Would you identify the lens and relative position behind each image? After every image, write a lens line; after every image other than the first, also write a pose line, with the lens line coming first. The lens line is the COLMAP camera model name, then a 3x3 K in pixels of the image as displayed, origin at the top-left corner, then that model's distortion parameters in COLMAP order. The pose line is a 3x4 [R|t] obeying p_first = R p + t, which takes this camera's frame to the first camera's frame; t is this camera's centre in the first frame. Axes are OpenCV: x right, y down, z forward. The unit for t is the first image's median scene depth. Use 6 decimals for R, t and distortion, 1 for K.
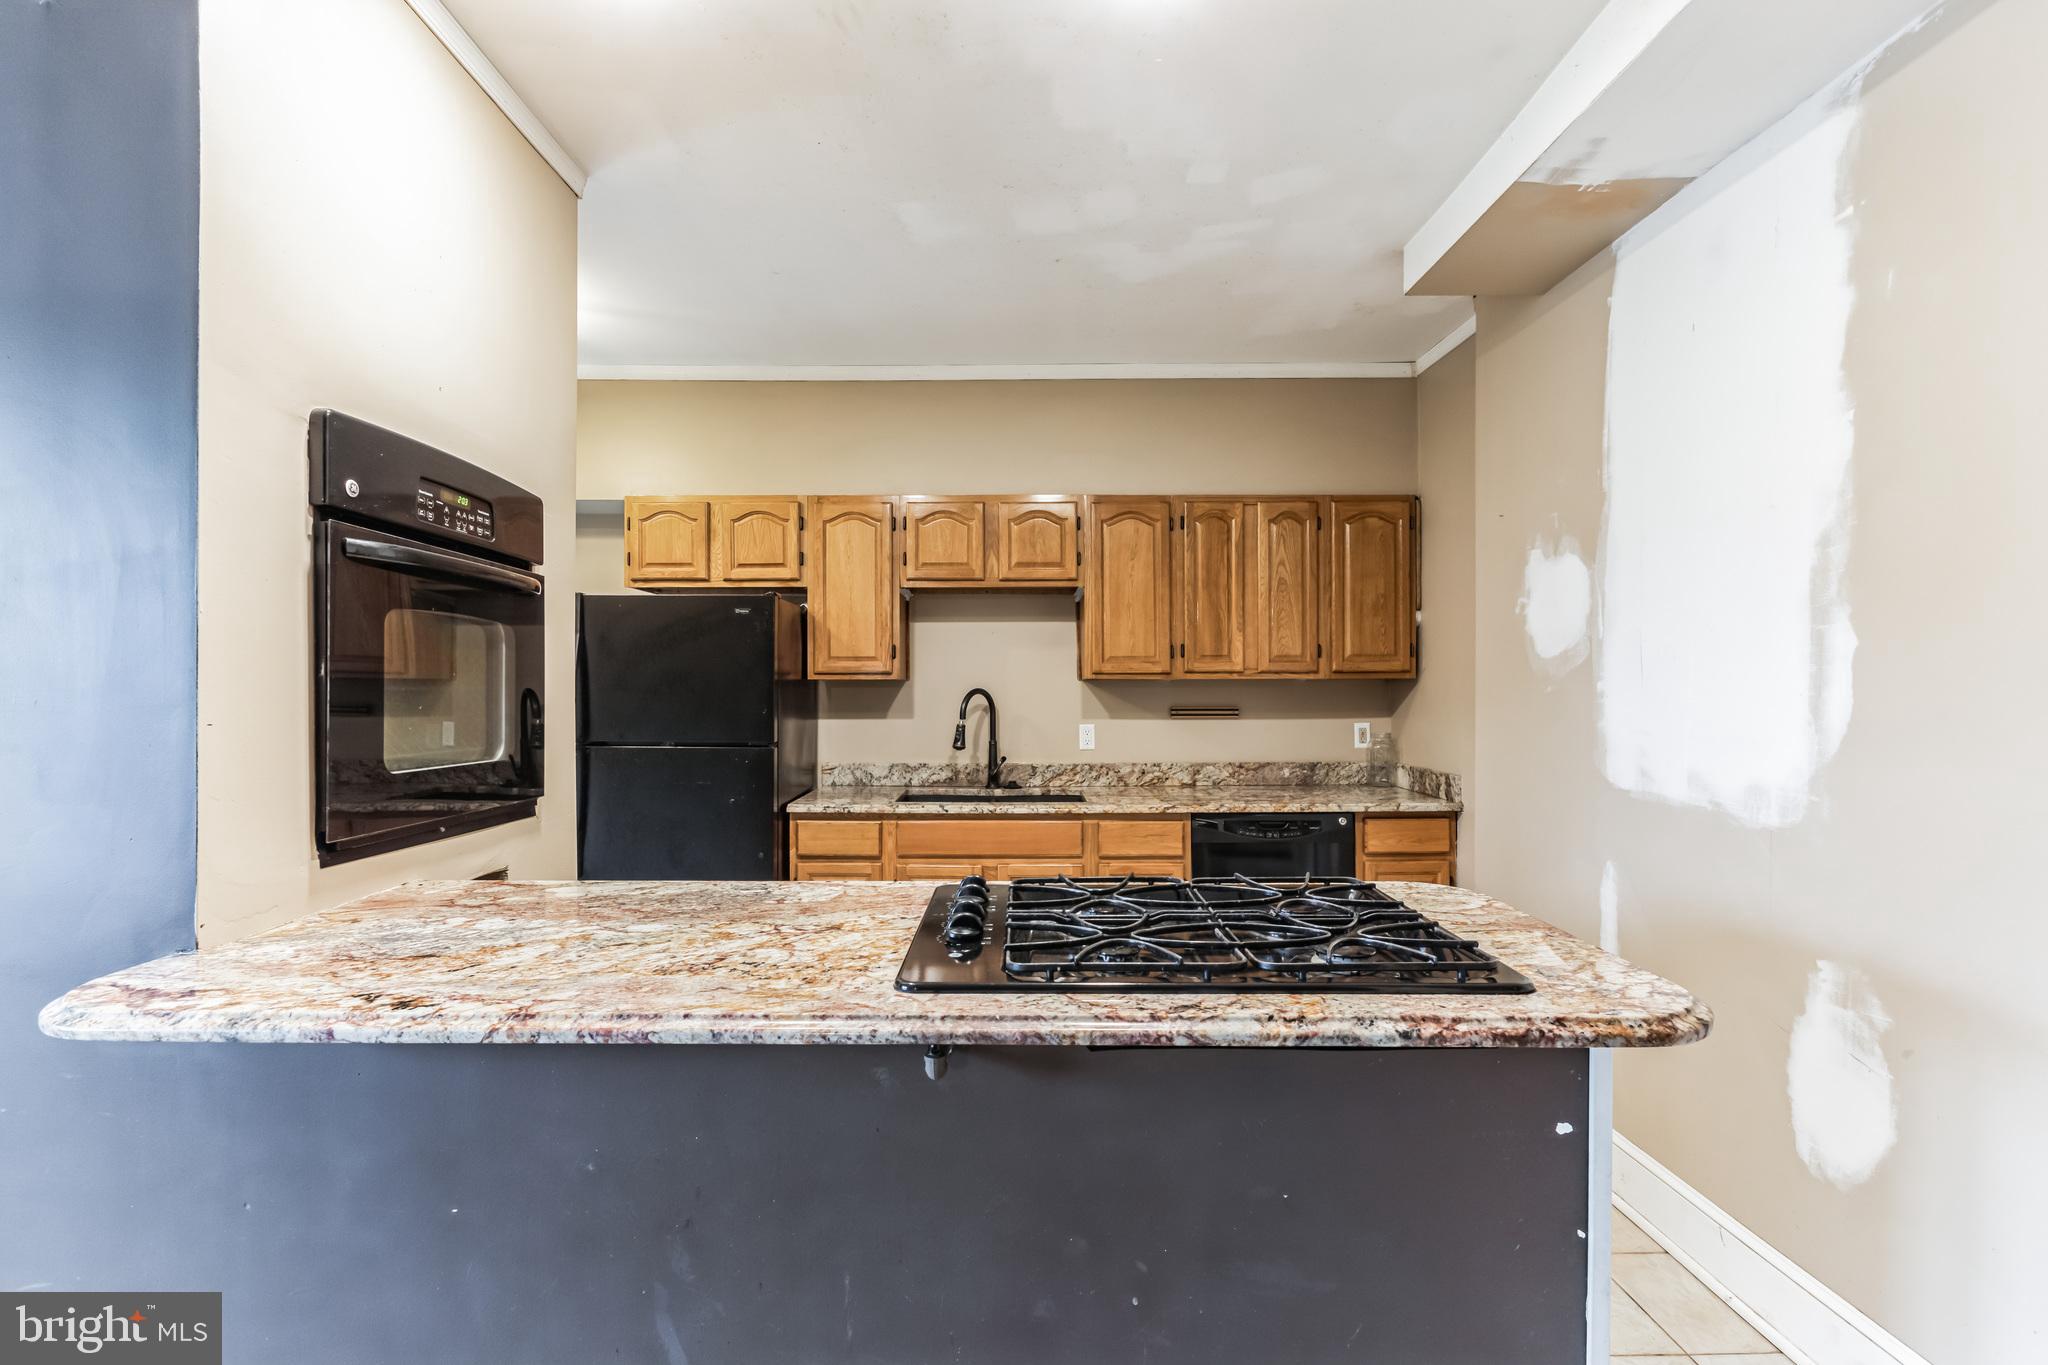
lens RADIAL K [[929.3, 0, 1021.5], [0, 929.3, 685.7], [0, 0, 1]] dist [0.000731, -0.000780]
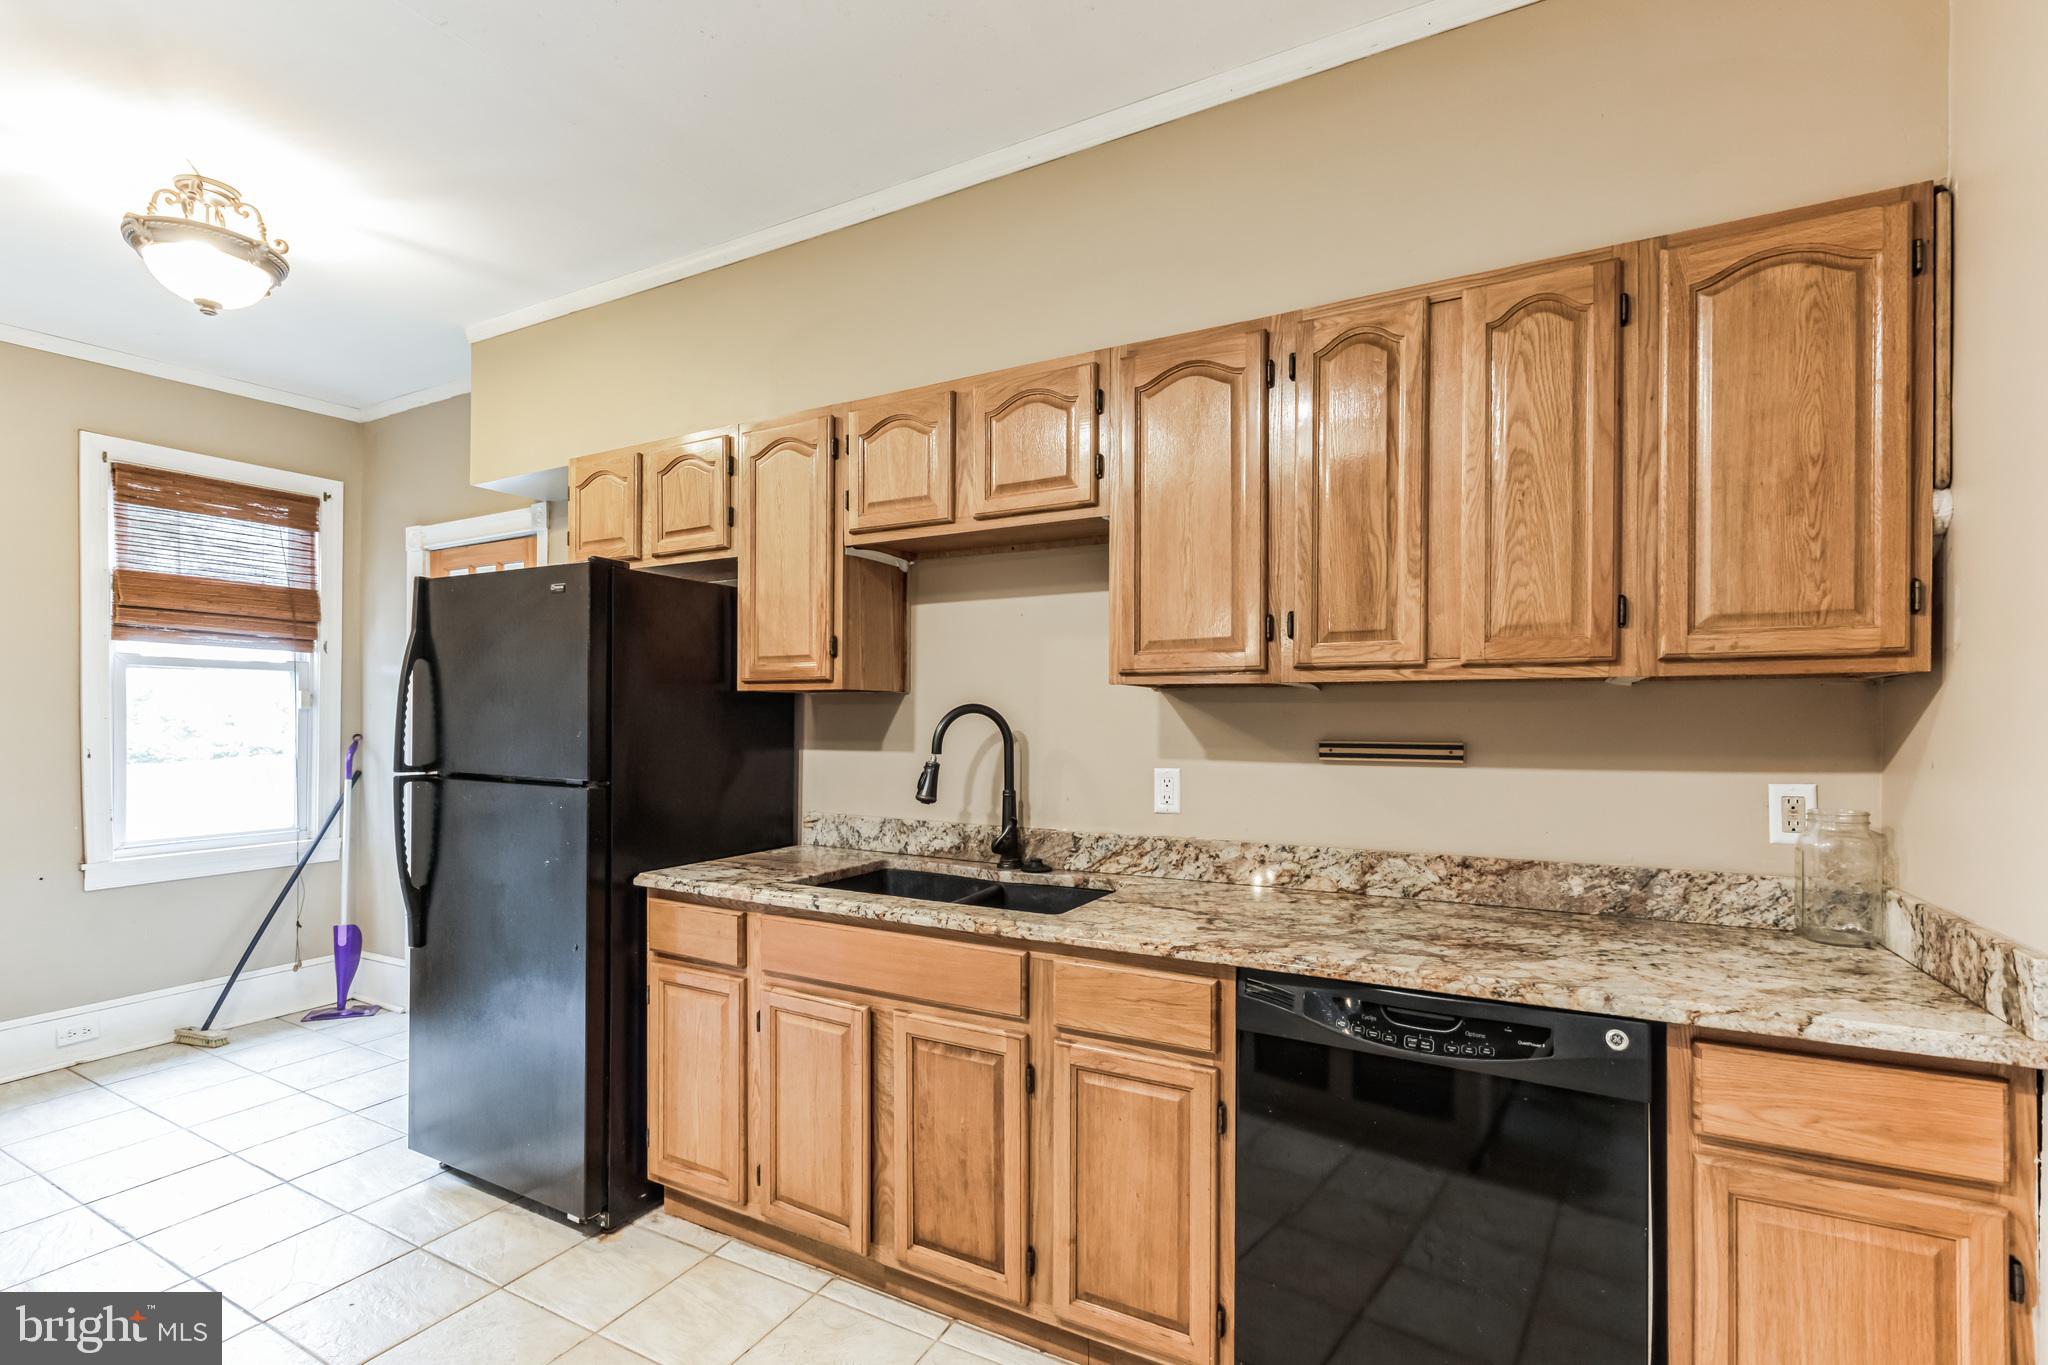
lens RADIAL K [[951.2, 0, 1002.3], [0, 951.2, 720.1], [0, 0, 1]] dist [0.001931, -0.000068]
pose [[0.868836, 0.004323, -0.495082, 0.291423], [-0.003520, 0.999991, 0.002555, 0.012313], [0.495088, -0.000477, 0.868843, 0.485067]]
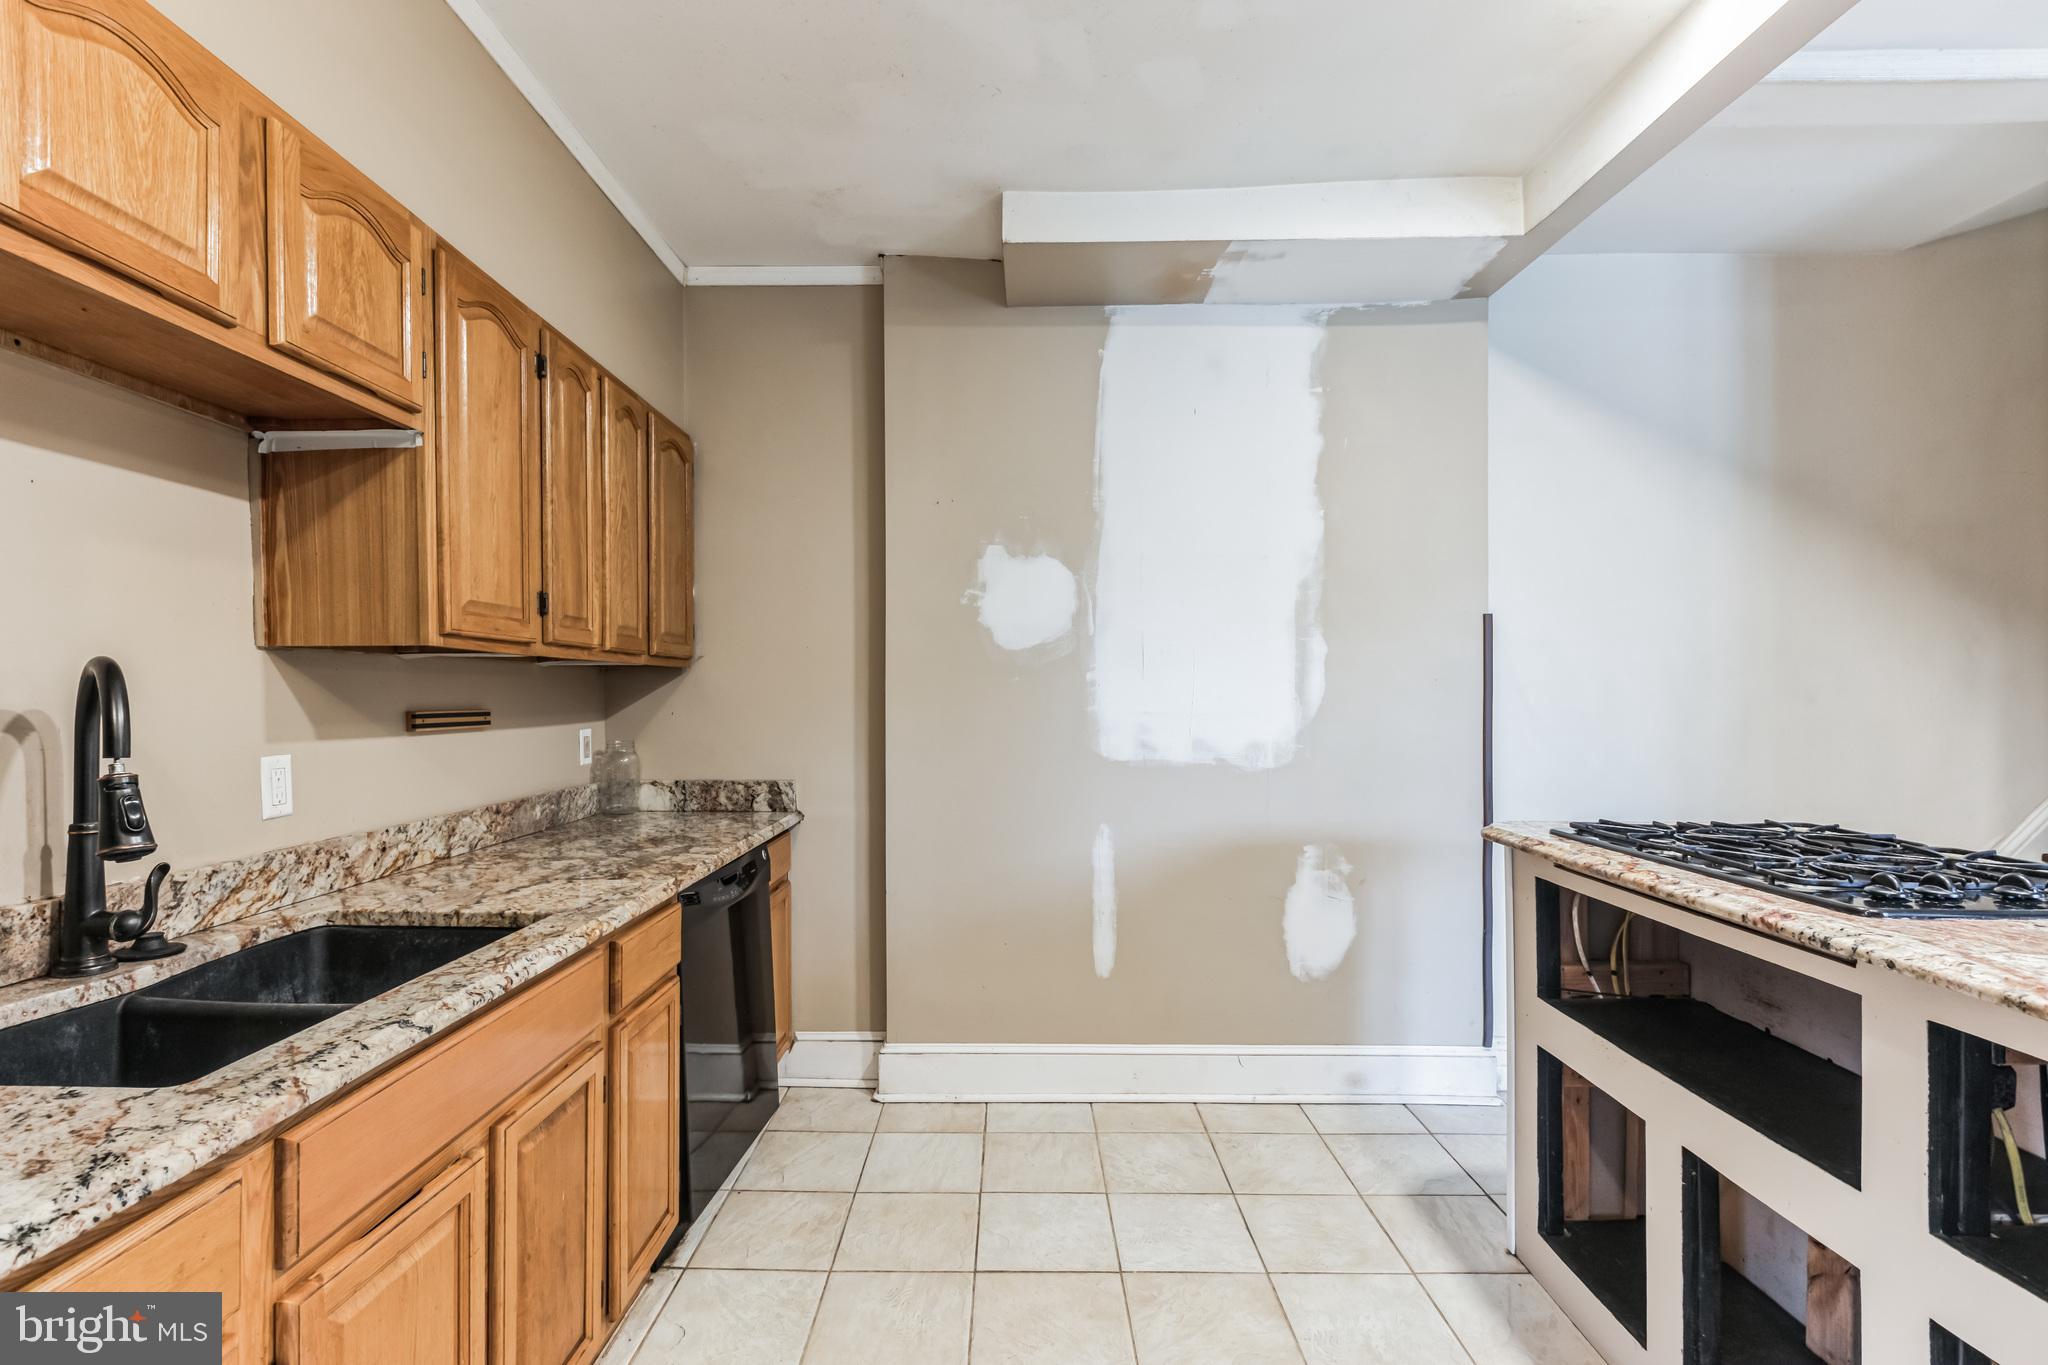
lens RADIAL K [[938.3, 0, 1014.4], [0, 938.3, 695.0], [0, 0, 1]] dist [0.001949, 0.000026]
pose [[0.007028, 0.001714, 0.999974, -0.372415], [0.001943, 0.999997, -0.001728, 0.017316], [-0.999973, 0.001955, 0.007025, 0.723751]]
